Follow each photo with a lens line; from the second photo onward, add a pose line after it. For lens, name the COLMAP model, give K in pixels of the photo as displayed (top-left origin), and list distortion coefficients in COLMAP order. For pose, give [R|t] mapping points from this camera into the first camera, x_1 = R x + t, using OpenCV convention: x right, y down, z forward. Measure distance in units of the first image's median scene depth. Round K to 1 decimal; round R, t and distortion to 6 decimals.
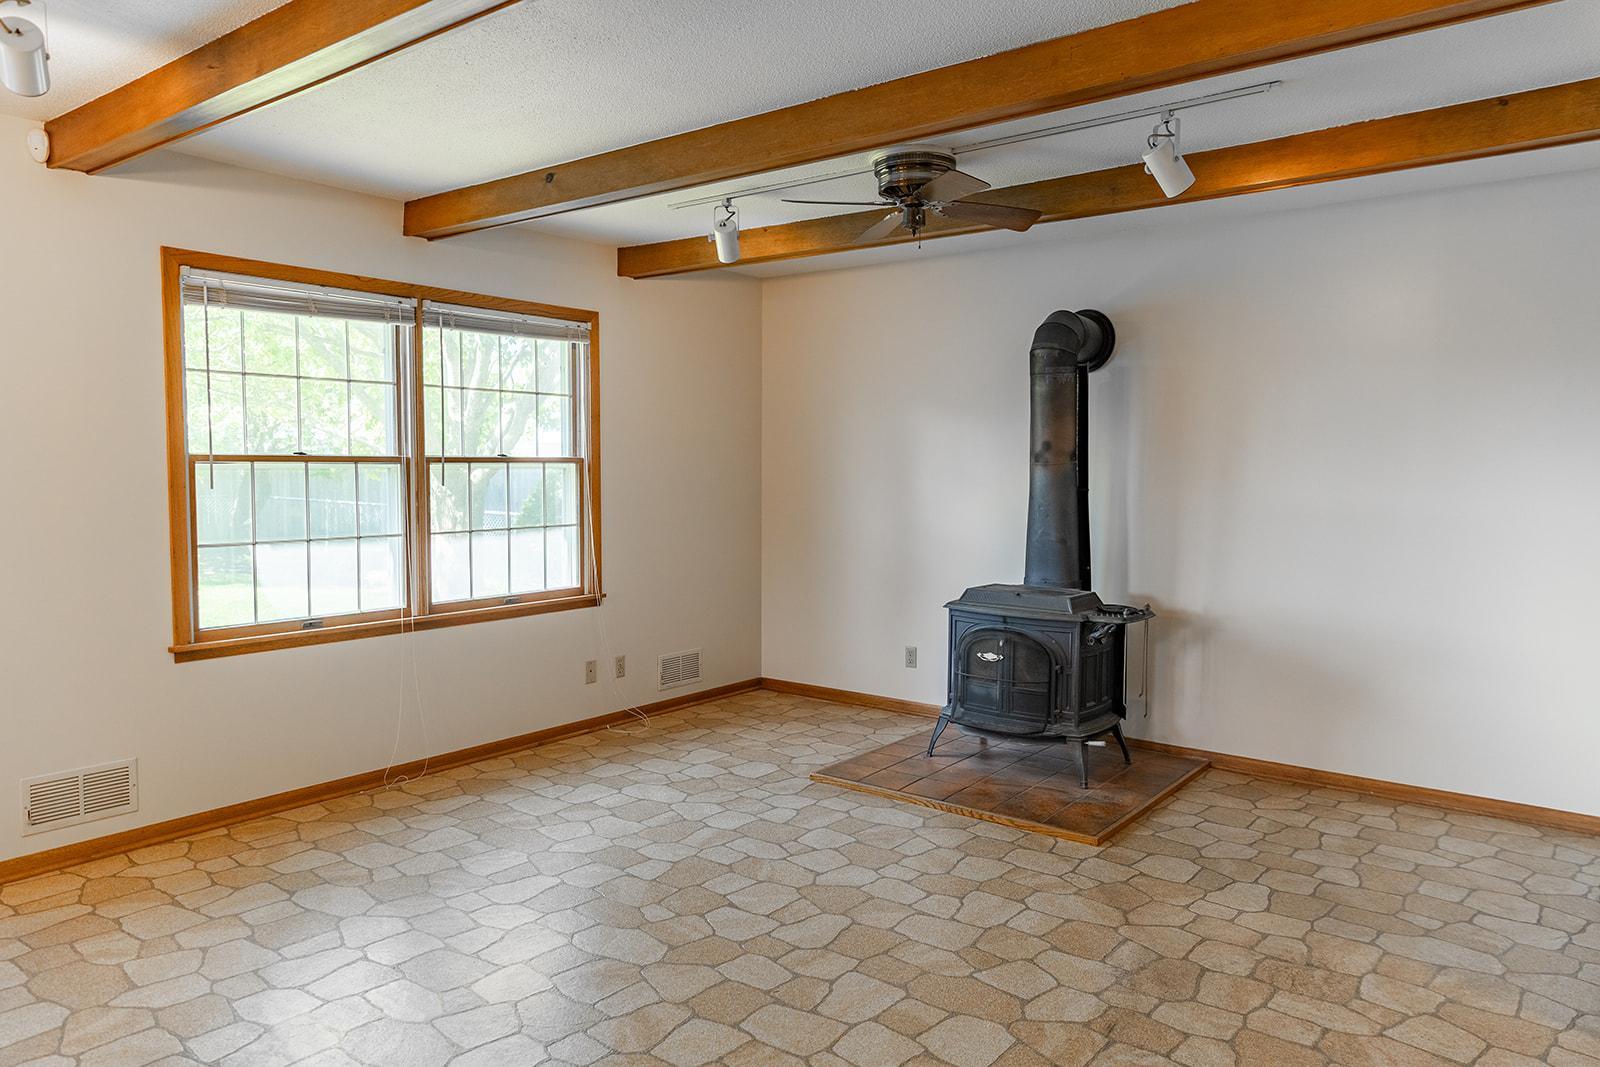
lens RADIAL K [[1077.4, 0, 796.9], [0, 1077.4, 530.9], [0, 0, 1]] dist [0.009157, 0.000520]
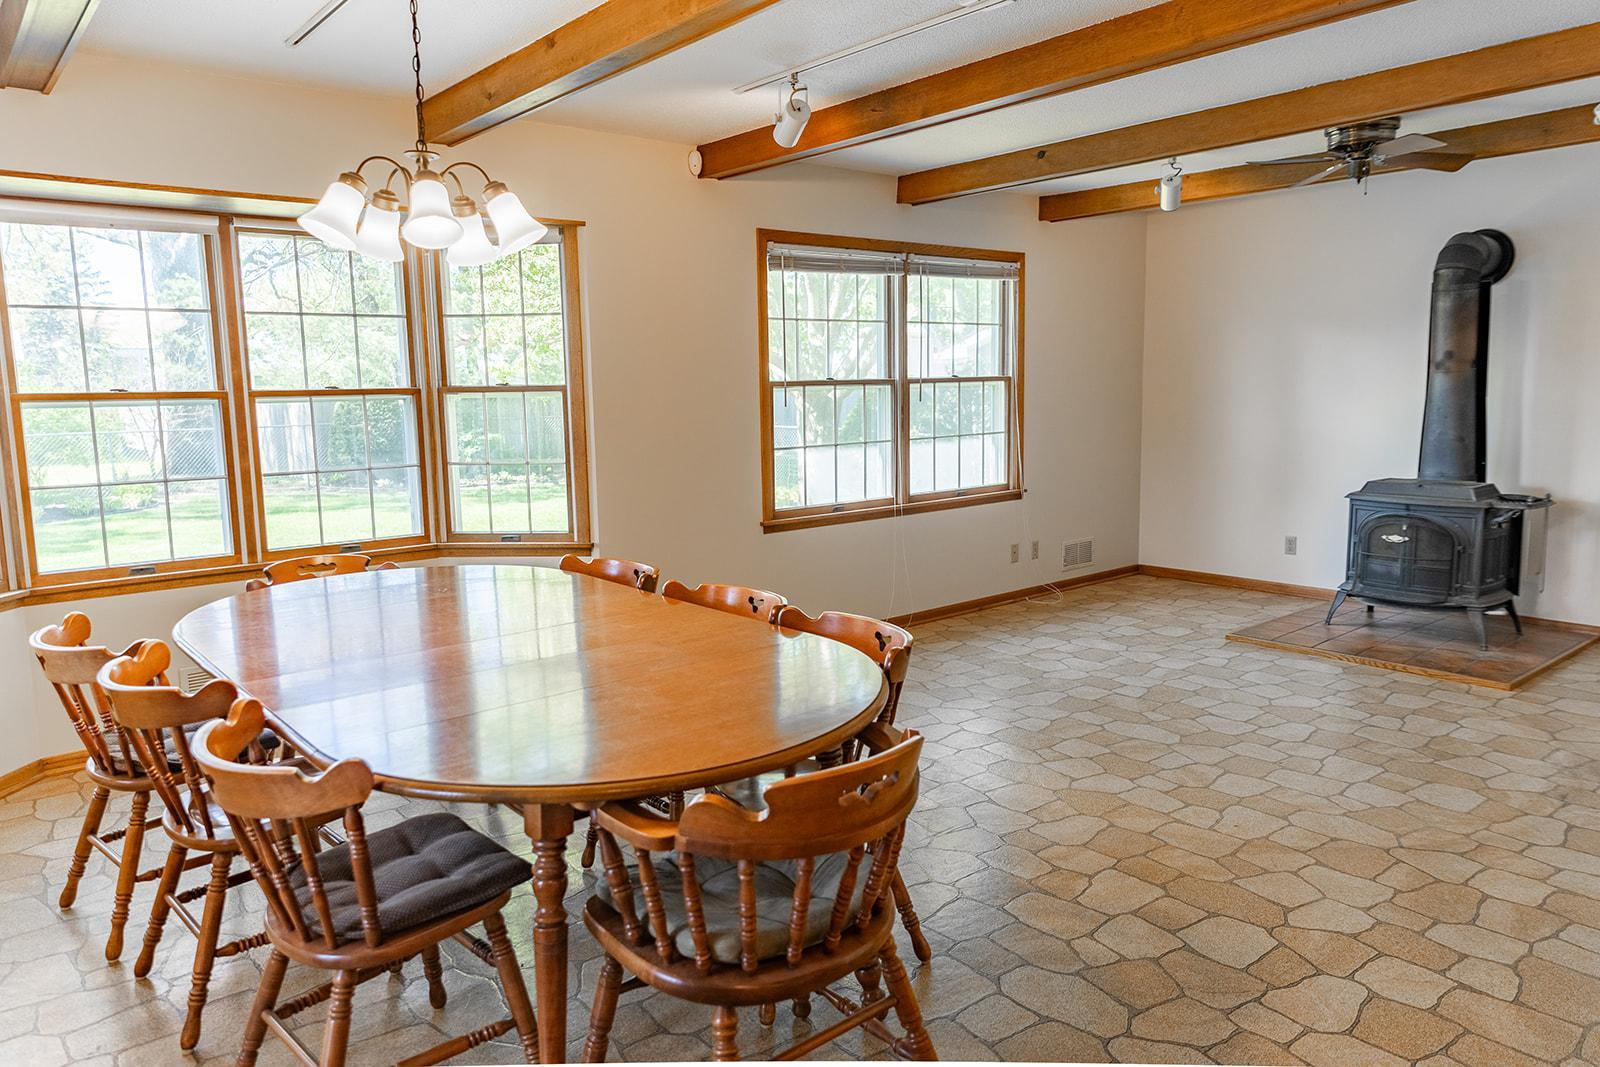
lens RADIAL K [[1078.6, 0, 737.9], [0, 1078.6, 544.2], [0, 0, 1]] dist [-0.046495, 0.028500]
pose [[0.968684, 0.008222, -0.248159, -0.219827], [0.013471, 0.996239, 0.085593, 0.013960], [0.247930, -0.086256, 0.964930, -0.284763]]
